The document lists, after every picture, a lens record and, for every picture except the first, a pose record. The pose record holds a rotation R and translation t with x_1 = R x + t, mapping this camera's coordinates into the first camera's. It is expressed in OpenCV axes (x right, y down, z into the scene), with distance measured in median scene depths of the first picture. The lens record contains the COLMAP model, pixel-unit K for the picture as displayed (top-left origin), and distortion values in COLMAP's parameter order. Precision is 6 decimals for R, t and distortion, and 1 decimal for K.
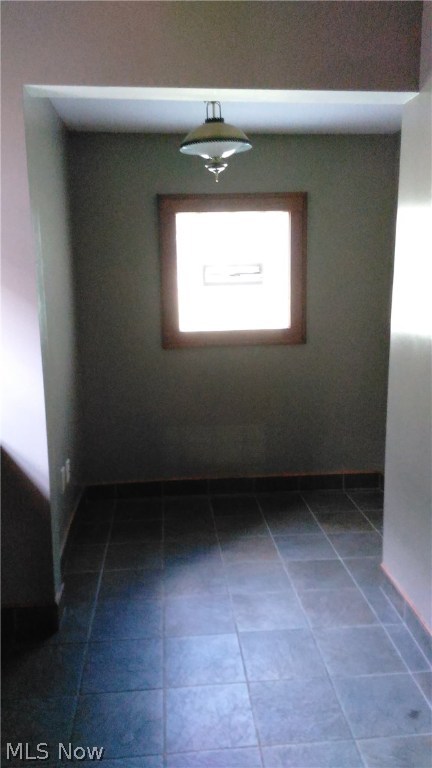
lens RADIAL K [[614.9, 0, 216.0], [0, 614.9, 384.0], [0, 0, 1]] dist [0.131627, -0.219419]
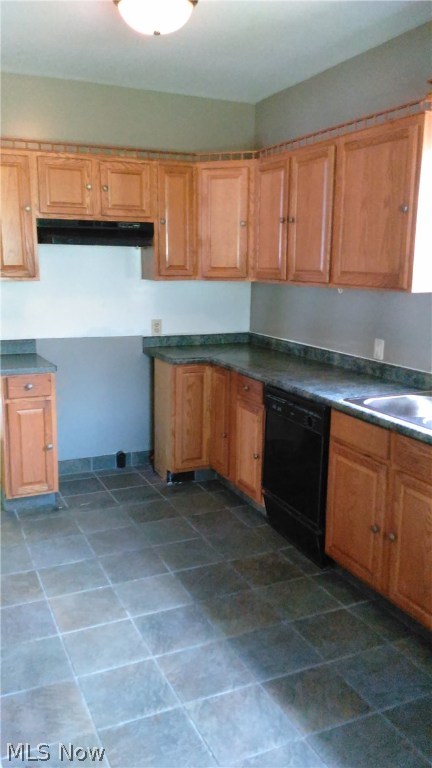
lens RADIAL K [[614.9, 0, 216.0], [0, 614.9, 384.0], [0, 0, 1]] dist [0.131627, -0.219419]
pose [[-0.937447, 0.068670, -0.341288, 0.356318], [-0.066937, 0.926505, 0.370281, -0.362348], [0.341632, 0.369963, -0.863953, 1.782671]]
